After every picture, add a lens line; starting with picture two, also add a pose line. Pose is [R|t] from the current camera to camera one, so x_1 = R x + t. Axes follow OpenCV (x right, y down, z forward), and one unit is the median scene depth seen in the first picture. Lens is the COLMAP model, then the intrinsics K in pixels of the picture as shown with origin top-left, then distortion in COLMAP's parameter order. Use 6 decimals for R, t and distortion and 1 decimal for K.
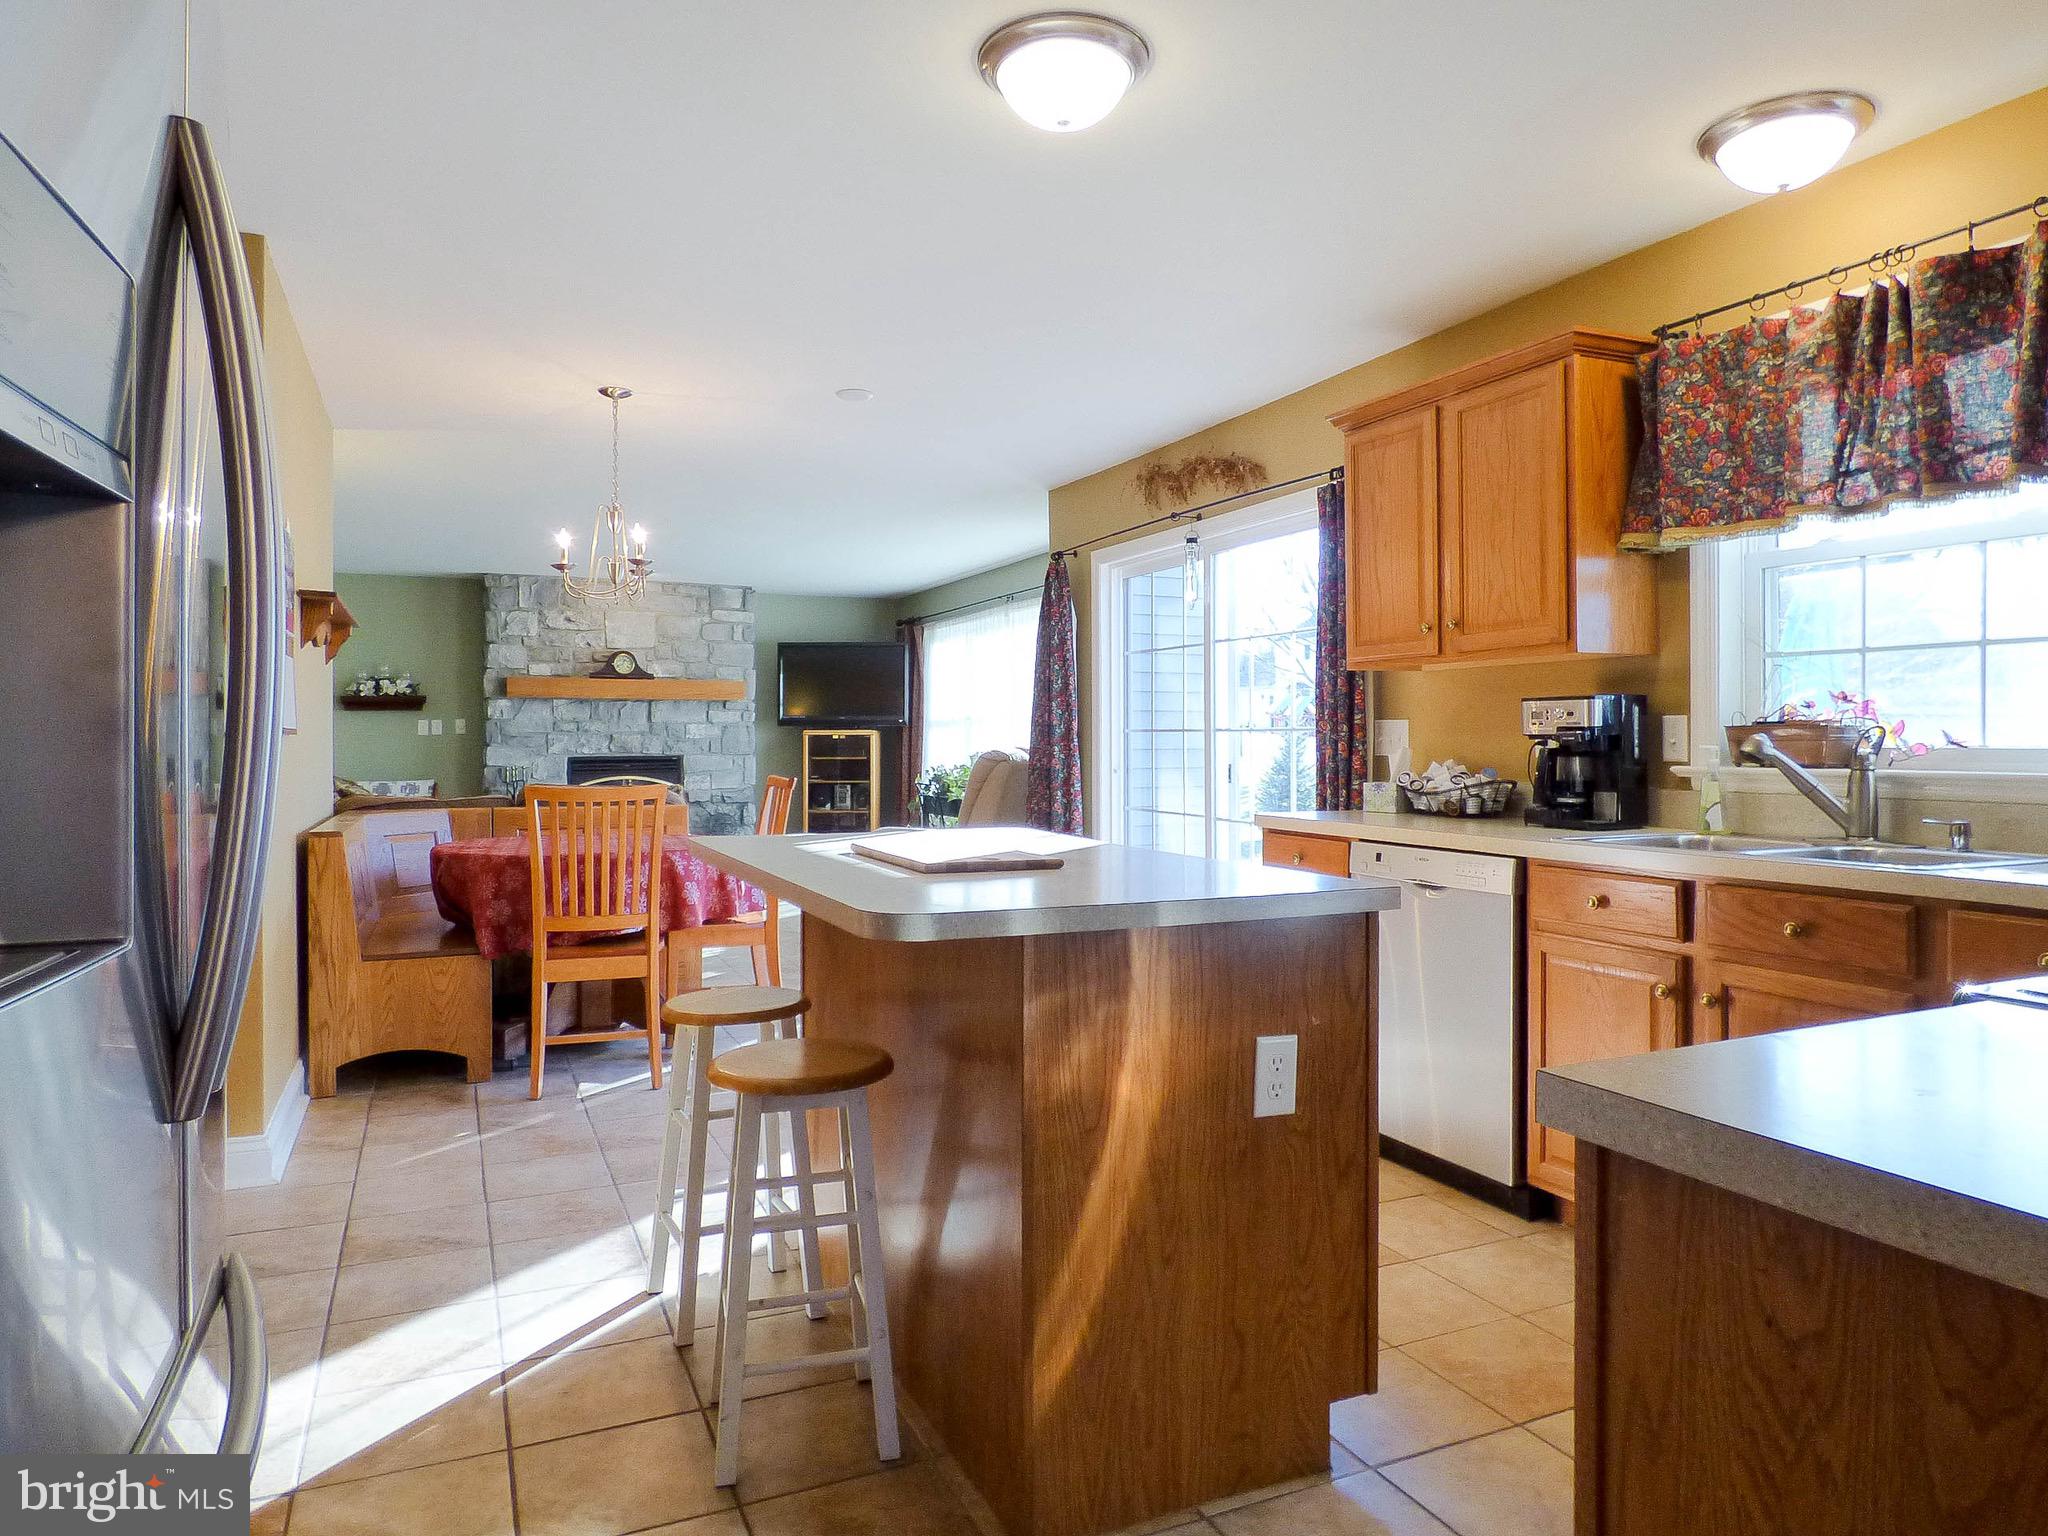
lens RADIAL K [[1263.3, 0, 1022.1], [0, 1263.3, 754.1], [0, 0, 1]] dist [-0.013024, 0.002257]
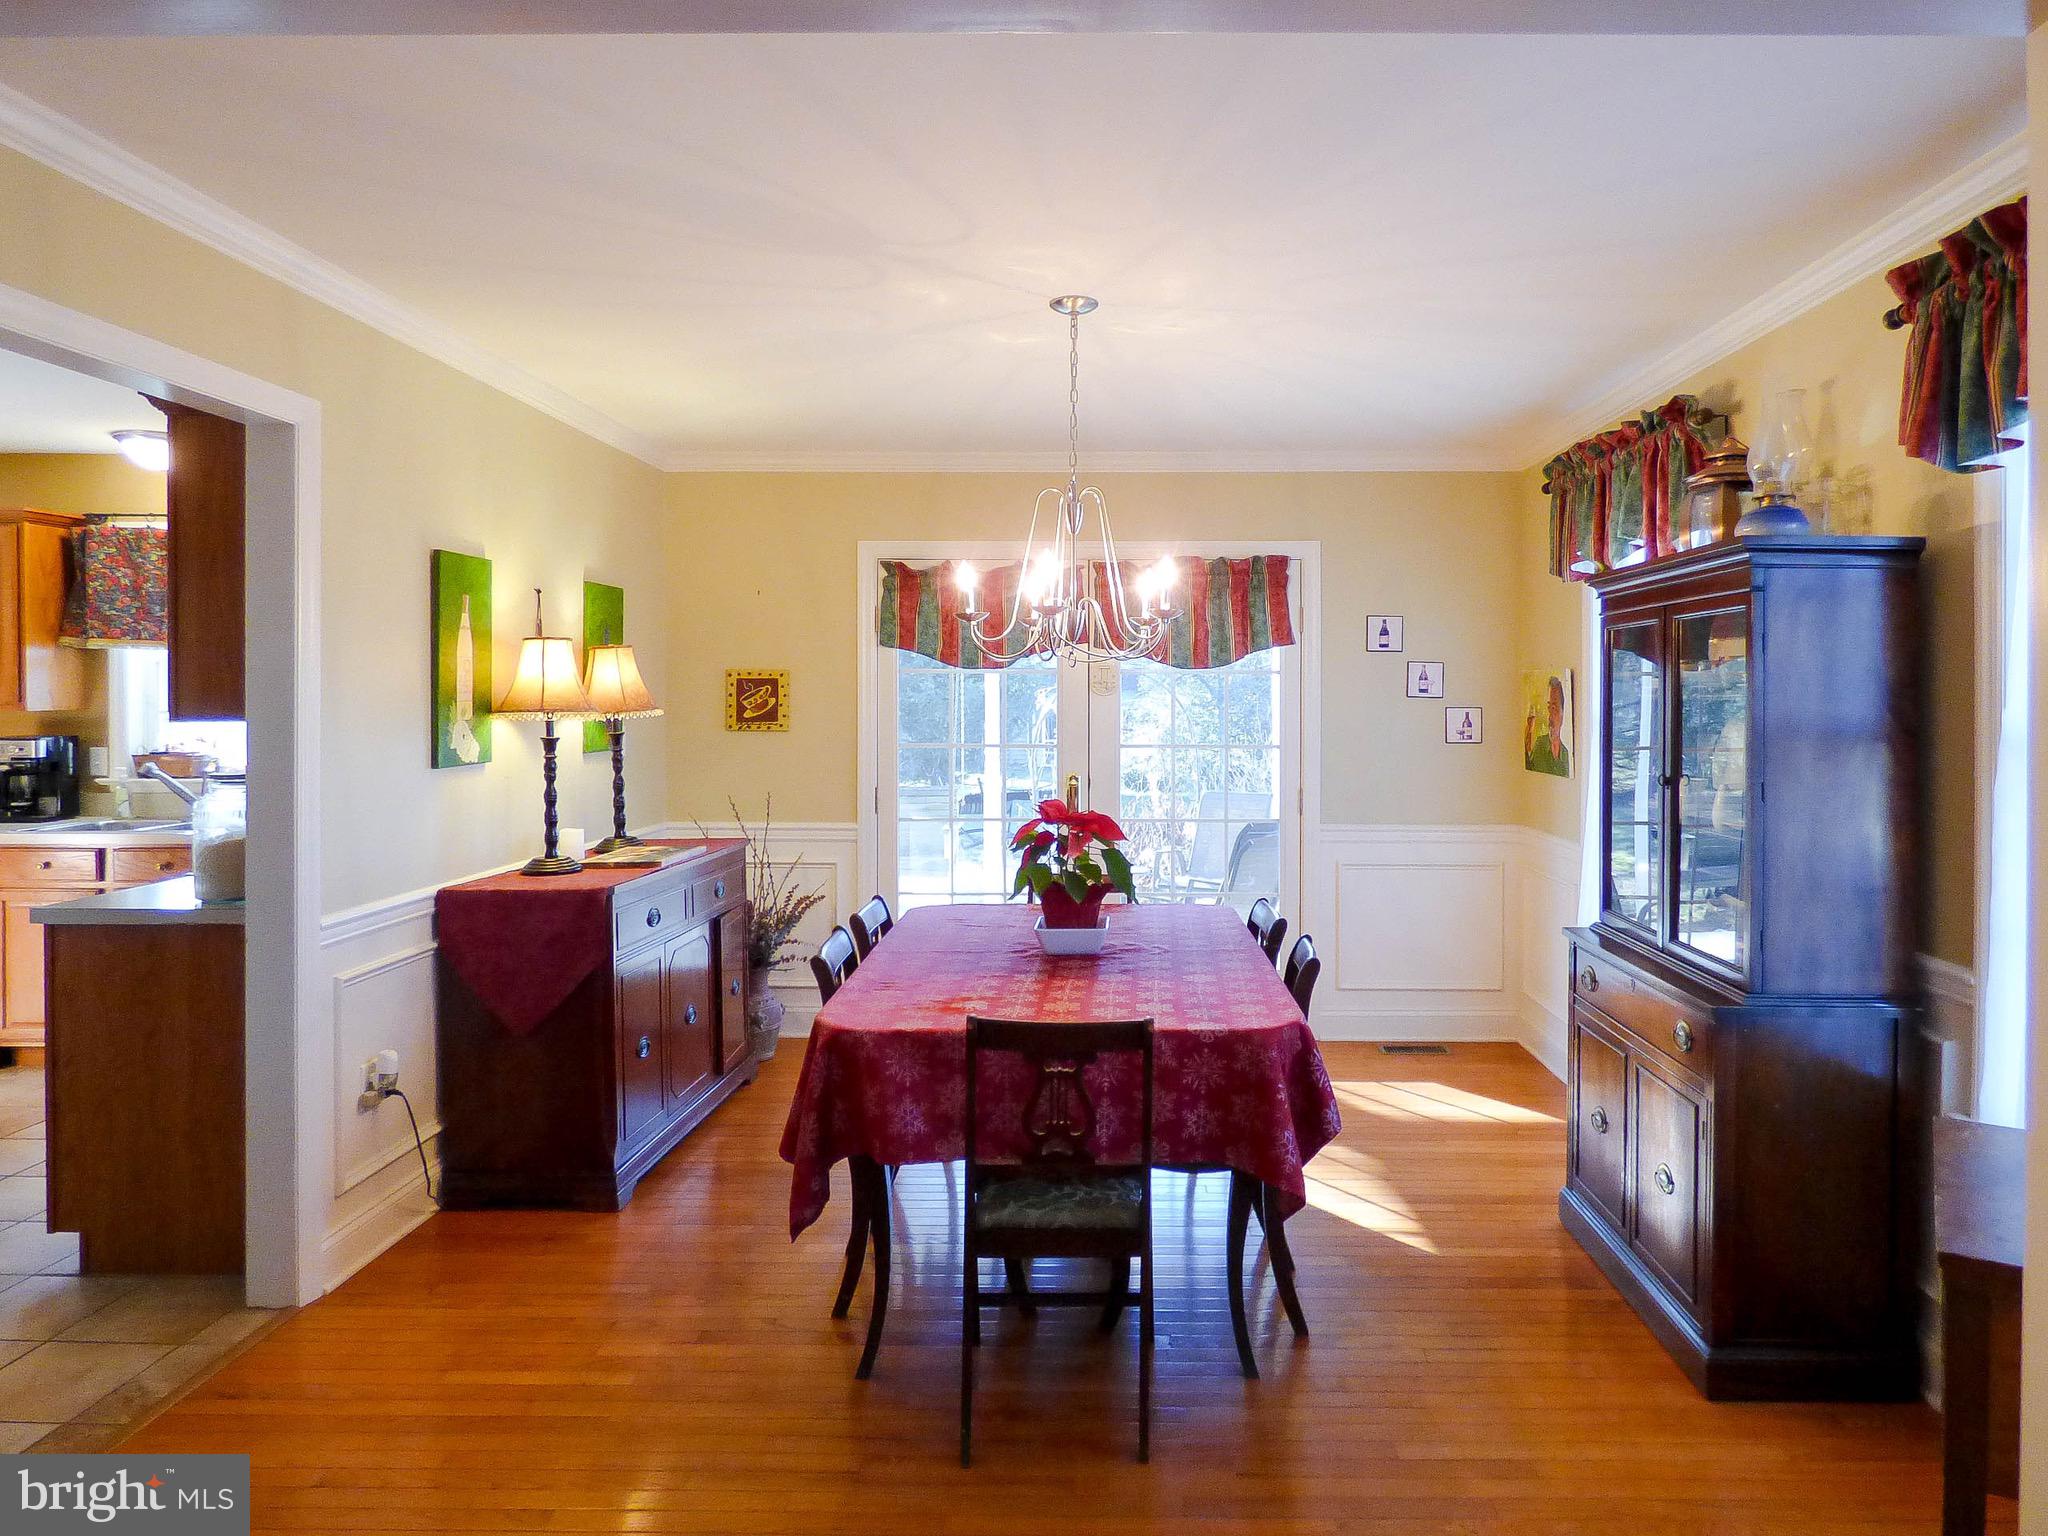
lens RADIAL K [[1263.3, 0, 1135.8], [0, 1263.3, 684.8], [0, 0, 1]] dist [-0.013024, 0.002257]
pose [[0.405259, 0.003966, 0.914193, -0.438192], [0.007010, 0.999948, -0.007446, -0.093407], [-0.914175, 0.009426, 0.405210, -0.922872]]
